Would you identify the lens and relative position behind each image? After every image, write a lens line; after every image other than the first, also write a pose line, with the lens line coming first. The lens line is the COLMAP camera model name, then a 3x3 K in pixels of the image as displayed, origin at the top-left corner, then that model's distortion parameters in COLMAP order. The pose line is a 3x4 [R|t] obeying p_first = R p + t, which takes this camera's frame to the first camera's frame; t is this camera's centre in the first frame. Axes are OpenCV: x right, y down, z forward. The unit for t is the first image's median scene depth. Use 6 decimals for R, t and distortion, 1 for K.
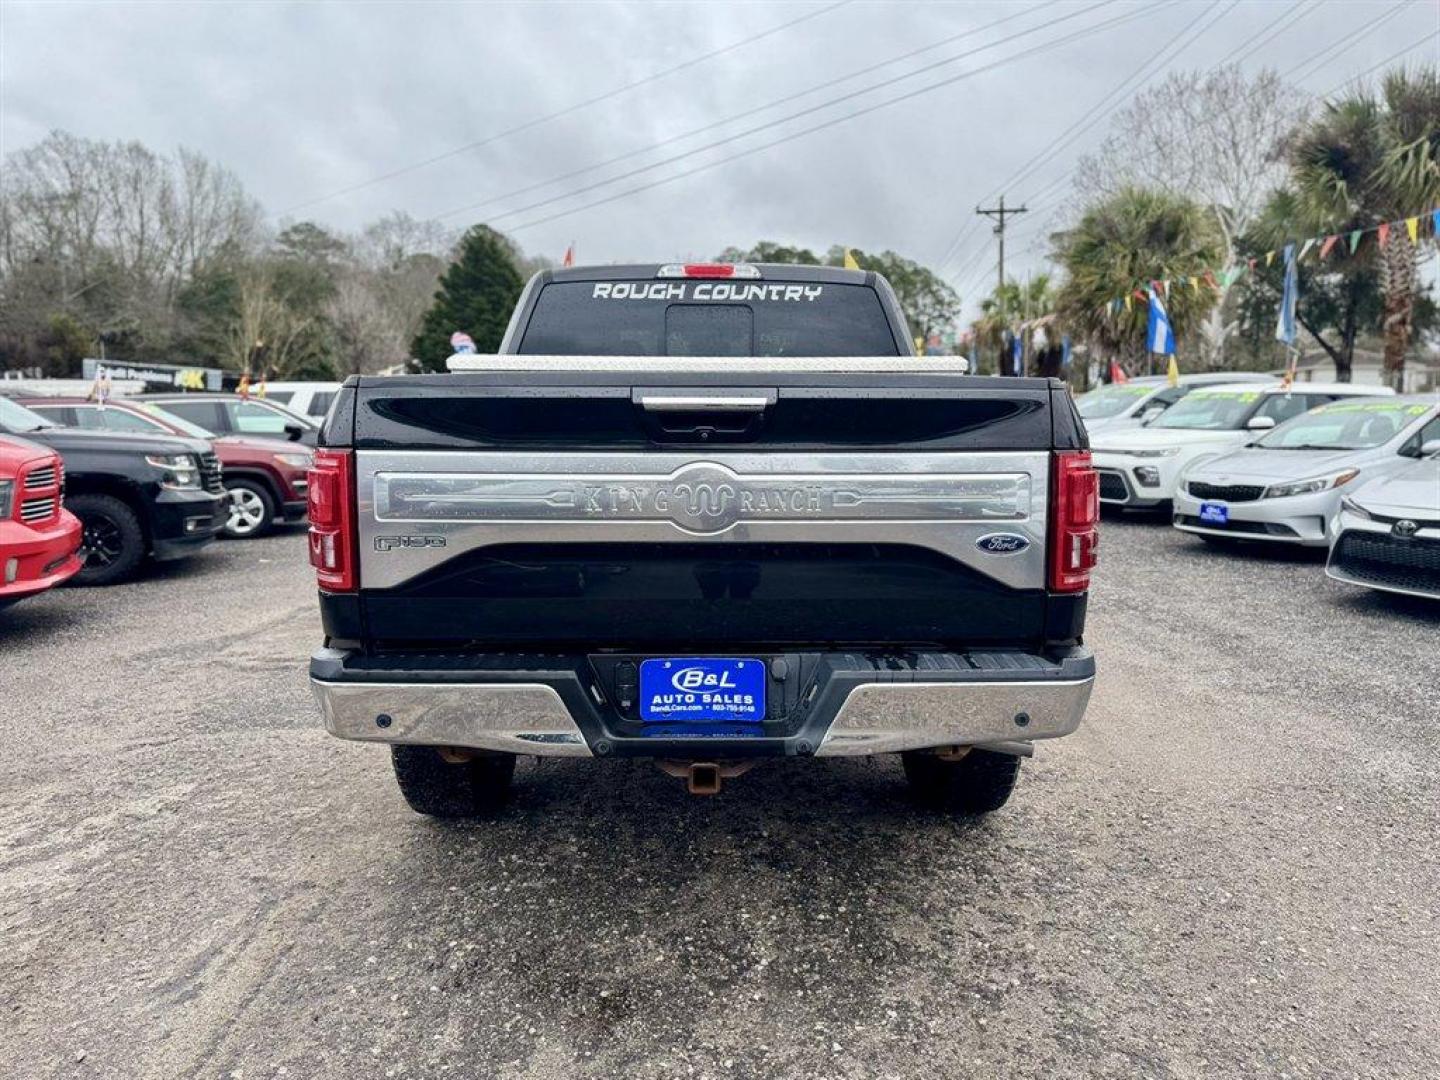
lens RADIAL K [[1037.3, 0, 729.6], [0, 1037.3, 554.7], [0, 0, 1]] dist [0.029116, -0.033562]
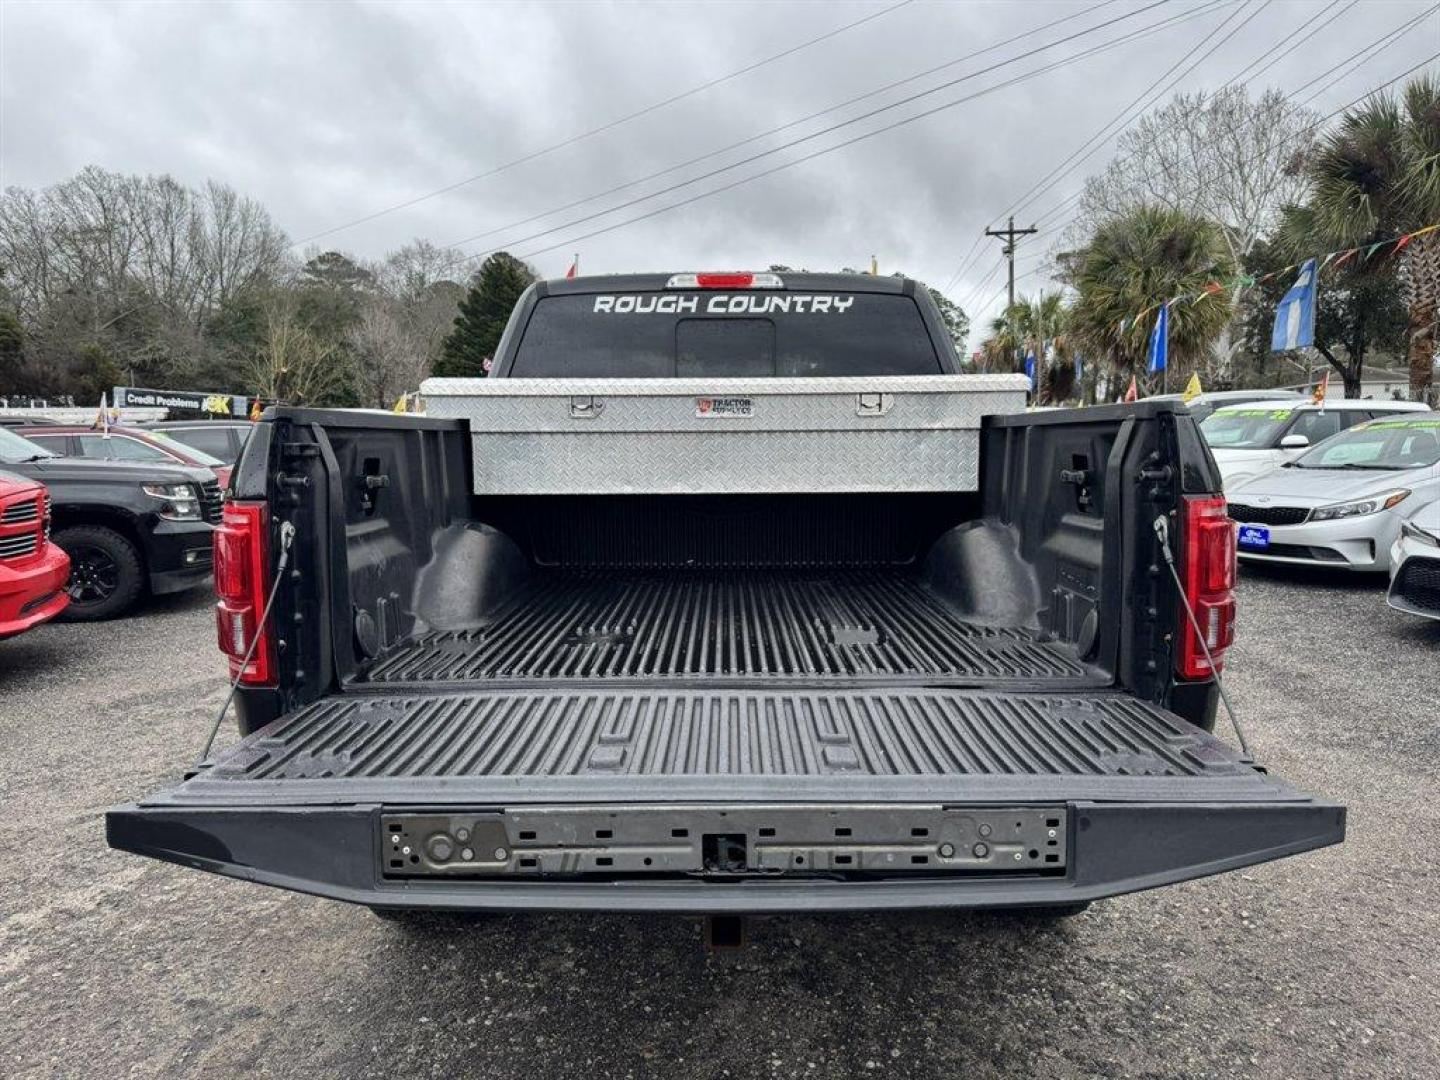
lens RADIAL K [[1037.3, 0, 732.0], [0, 1037.3, 568.0], [0, 0, 1]] dist [0.029116, -0.033562]
pose [[0.999896, -0.007333, -0.012409, -0.005359], [0.007240, 0.999945, -0.007528, -0.026563], [0.012464, 0.007437, 0.999895, 0.141782]]
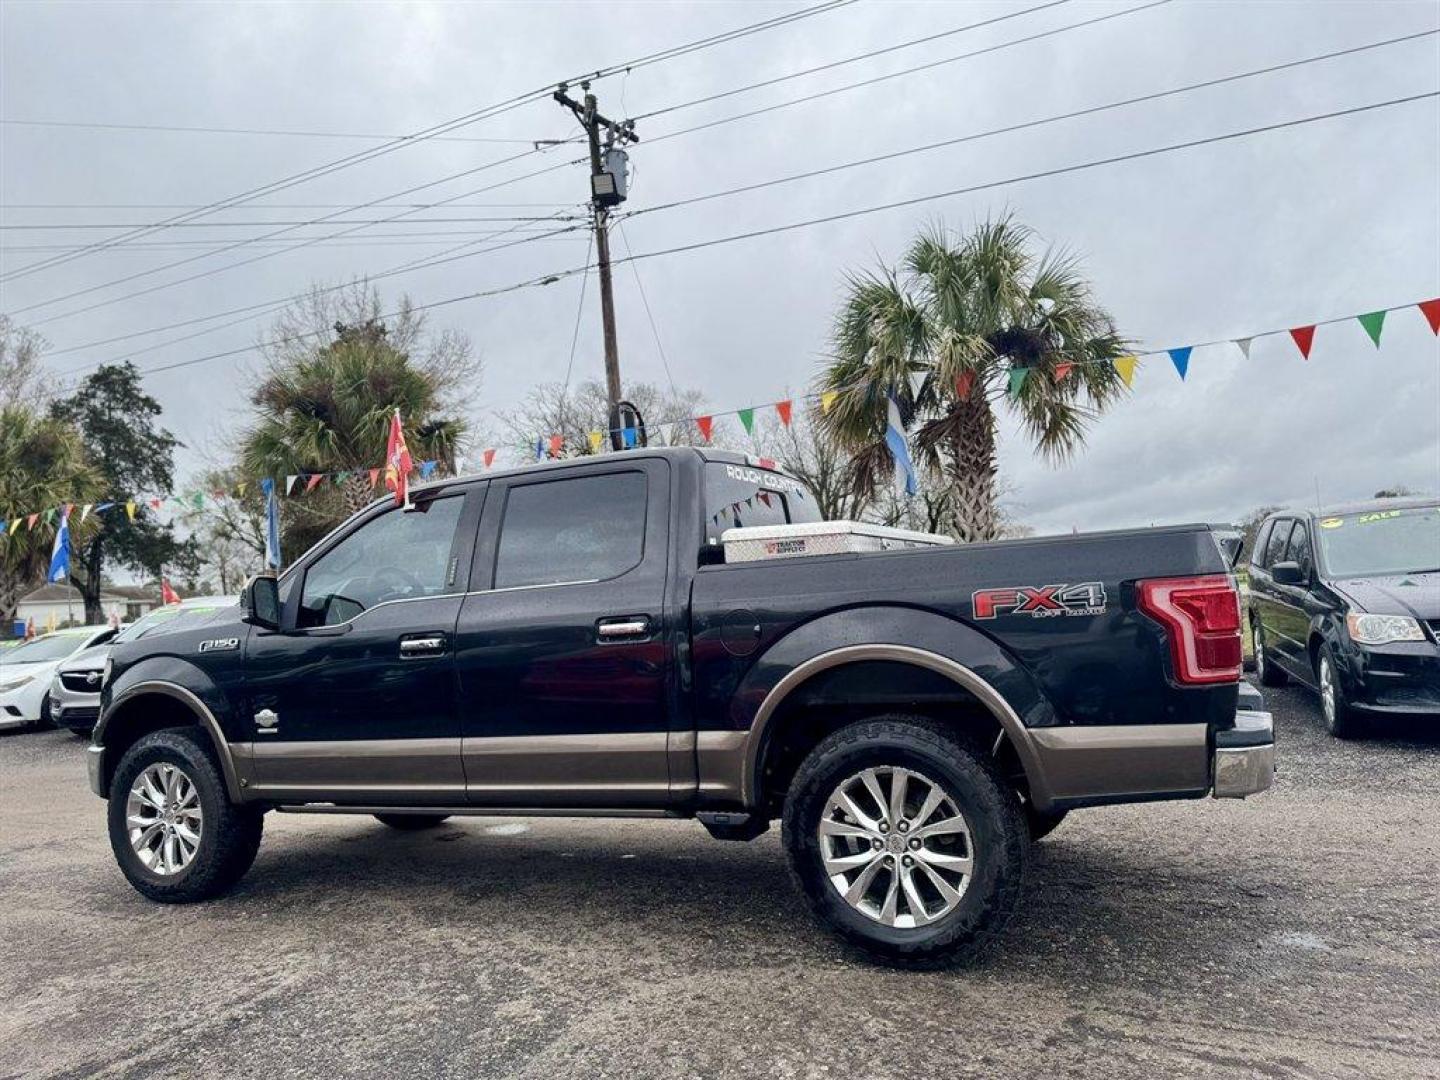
lens RADIAL K [[1037.3, 0, 719.1], [0, 1037.3, 537.9], [0, 0, 1]] dist [0.029116, -0.033562]
pose [[0.428656, 0.028990, 0.903003, -1.262213], [0.186963, 0.975004, -0.120052, -0.069576], [-0.883911, 0.220289, 0.412521, 0.671730]]
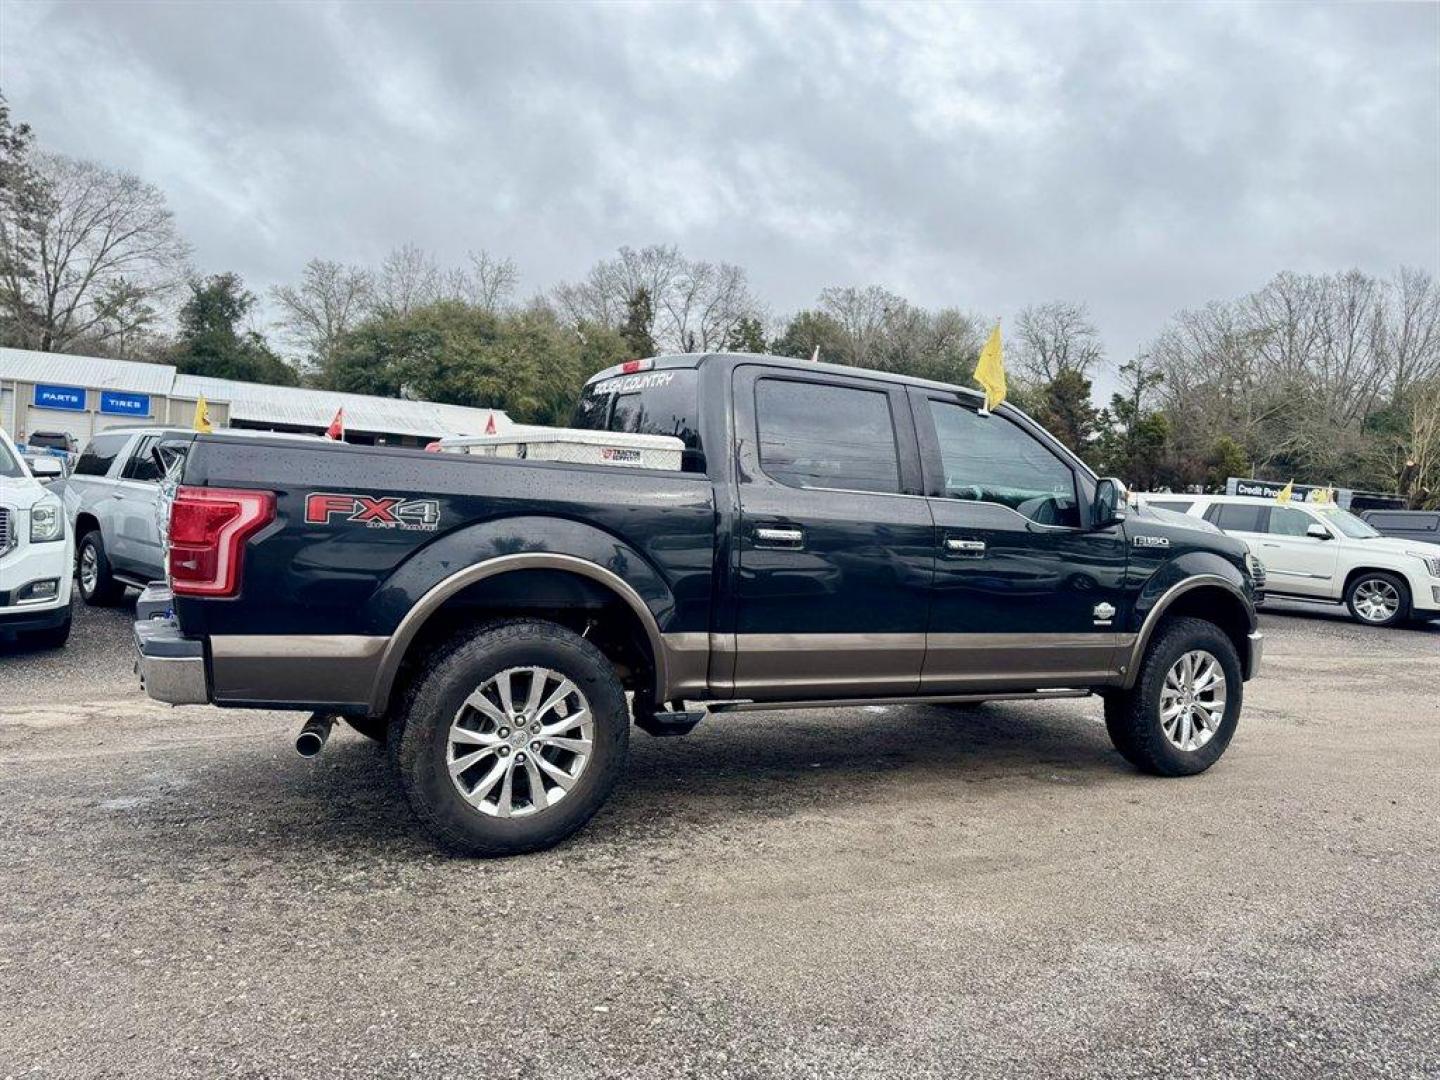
lens RADIAL K [[1037.3, 0, 675.2], [0, 1037.3, 539.8], [0, 0, 1]] dist [0.029116, -0.033562]
pose [[0.453674, 0.067021, -0.888644, 1.198313], [-0.181148, 0.983285, -0.018321, -0.073238], [0.872562, 0.169288, 0.458232, 0.638895]]
